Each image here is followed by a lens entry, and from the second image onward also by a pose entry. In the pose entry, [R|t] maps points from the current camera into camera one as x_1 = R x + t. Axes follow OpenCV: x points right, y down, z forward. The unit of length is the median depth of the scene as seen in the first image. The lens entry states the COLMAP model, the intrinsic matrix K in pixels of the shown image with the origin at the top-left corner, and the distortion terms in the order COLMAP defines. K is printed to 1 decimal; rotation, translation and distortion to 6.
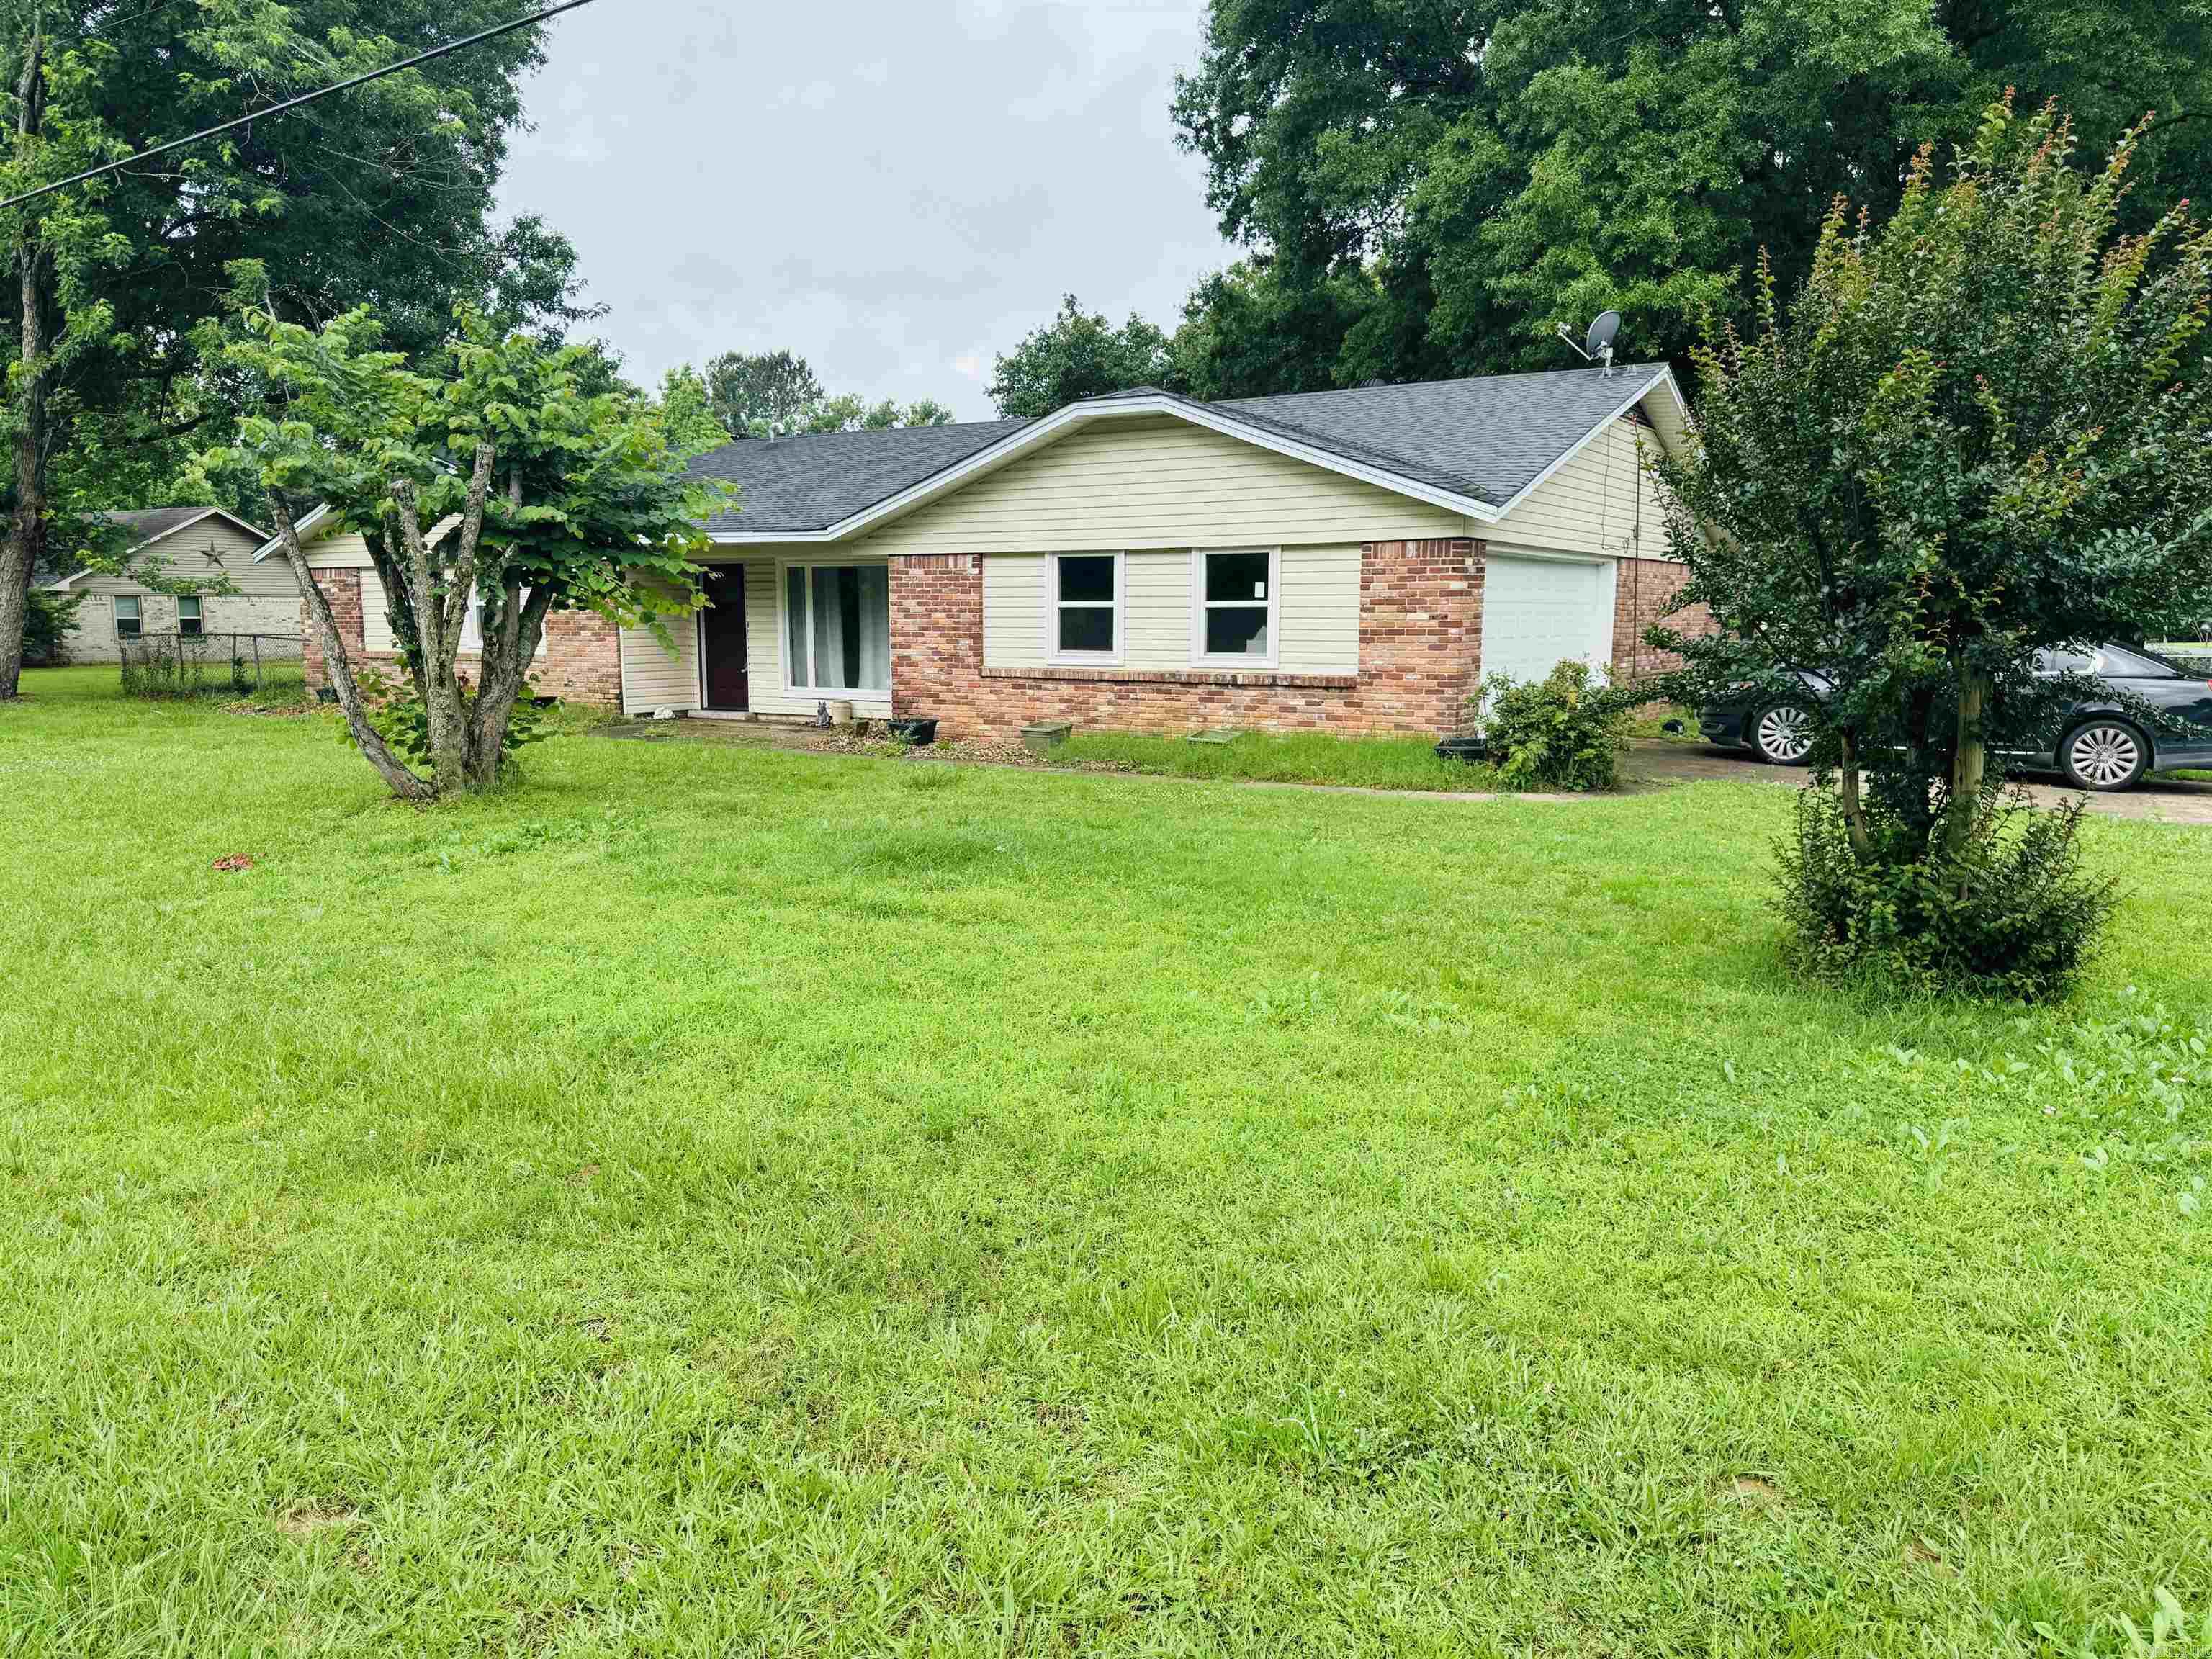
lens RADIAL K [[1566.6, 0, 1063.4], [0, 1566.6, 829.1], [0, 0, 1]] dist [0.185974, -0.287038]
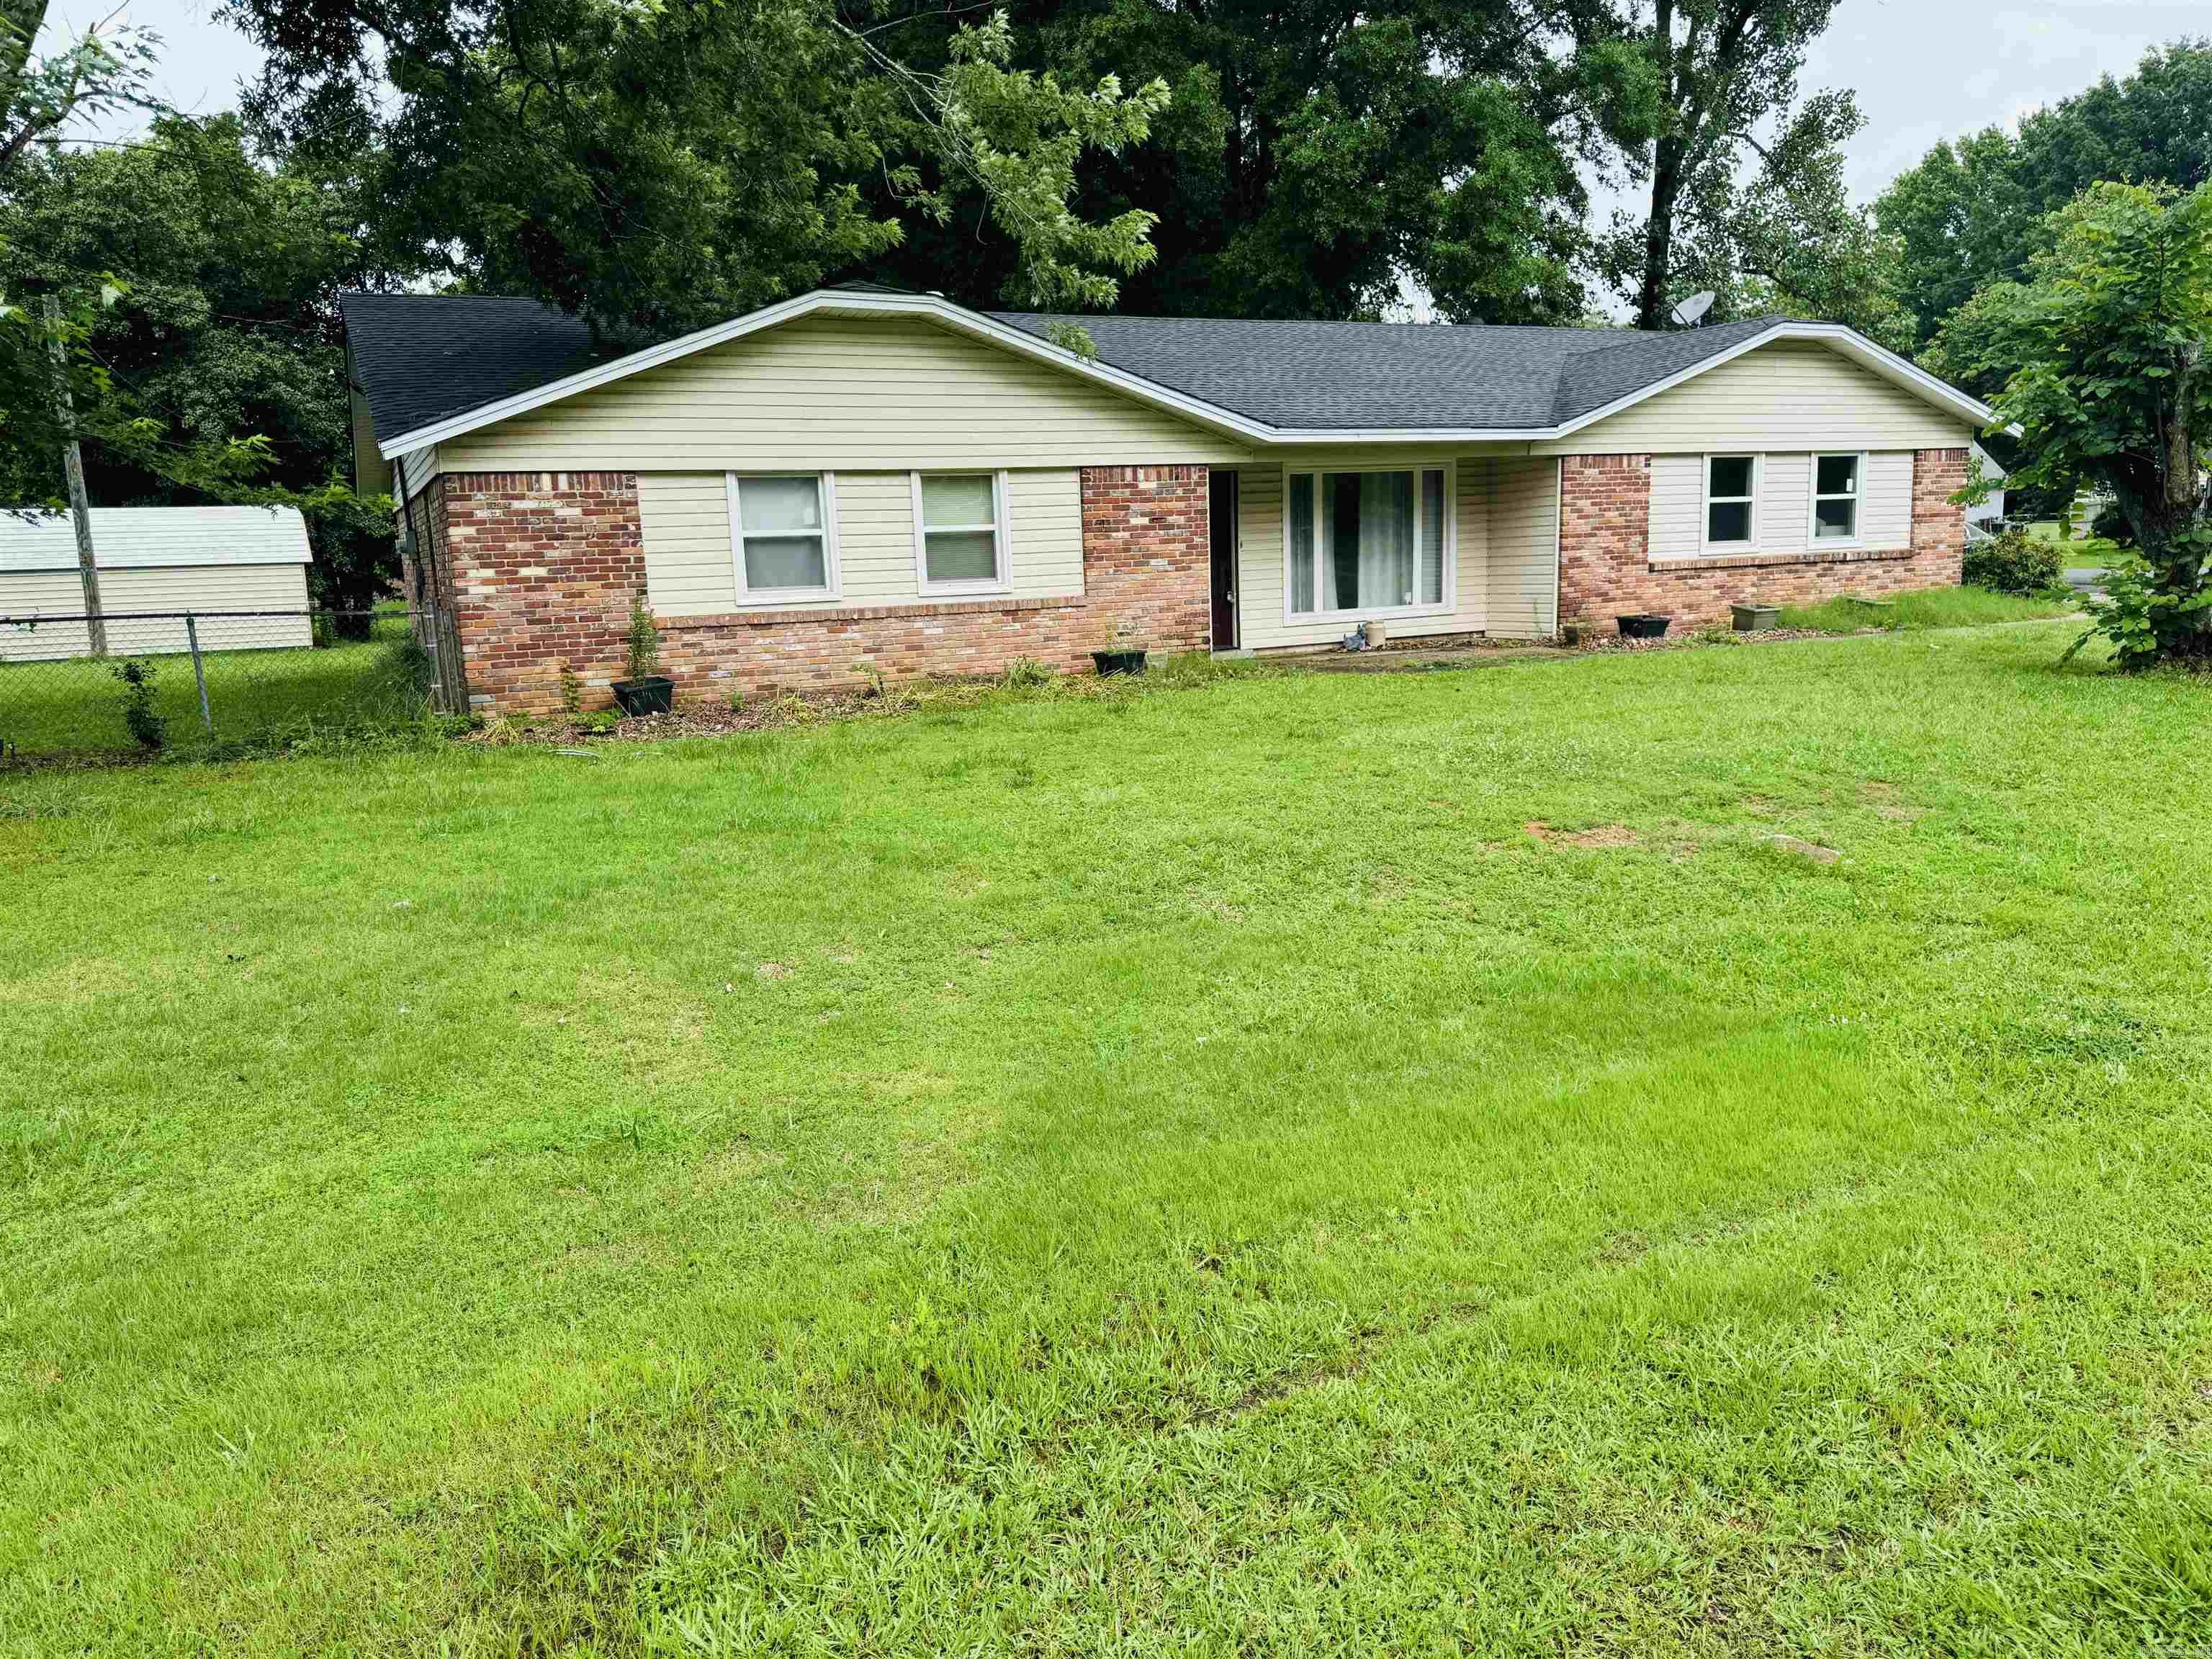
lens RADIAL K [[1566.6, 0, 1063.4], [0, 1566.6, 829.1], [0, 0, 1]] dist [0.185974, -0.287038]
pose [[0.489824, -0.172690, 0.854547, -1.200775], [0.149376, 0.982315, 0.112888, -0.108006], [-0.858929, 0.072354, 0.506957, 0.810227]]
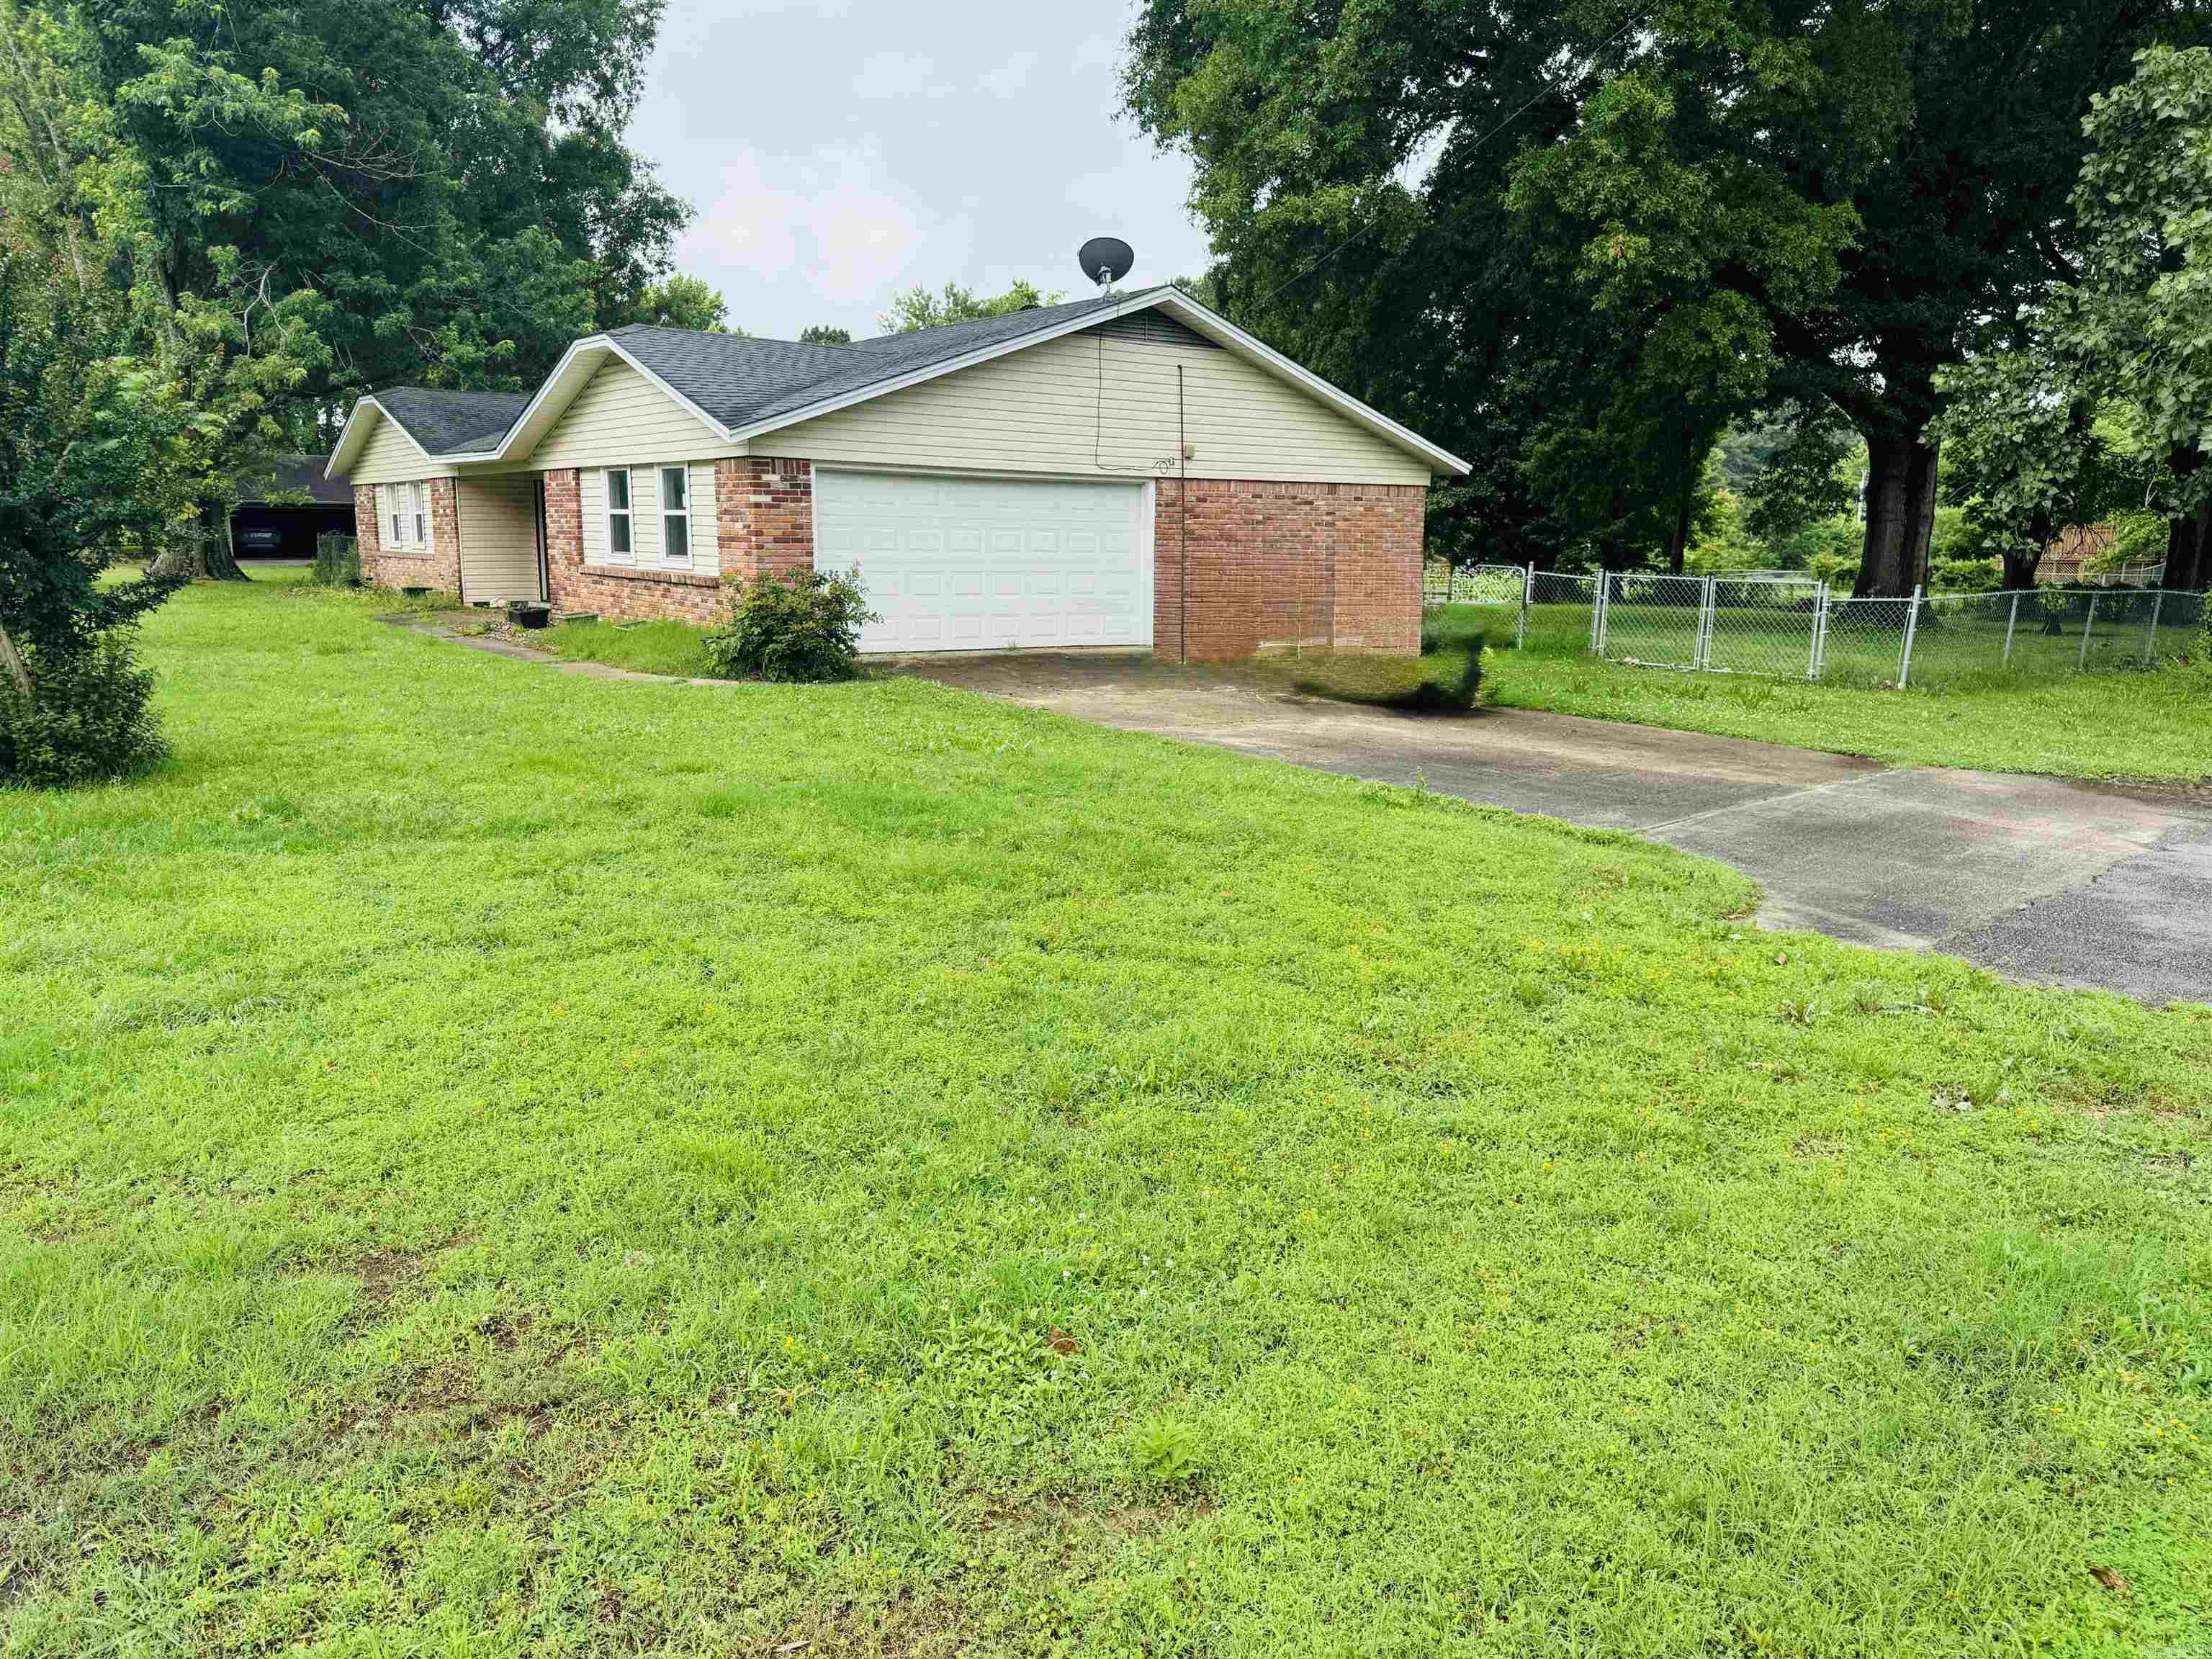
lens RADIAL K [[1566.6, 0, 1063.4], [0, 1566.6, 829.1], [0, 0, 1]] dist [0.185974, -0.287038]
pose [[0.936030, 0.073373, -0.344185, 0.719607], [-0.056928, 0.996712, 0.057659, 0.004967], [0.347284, -0.034377, 0.937130, -0.005896]]
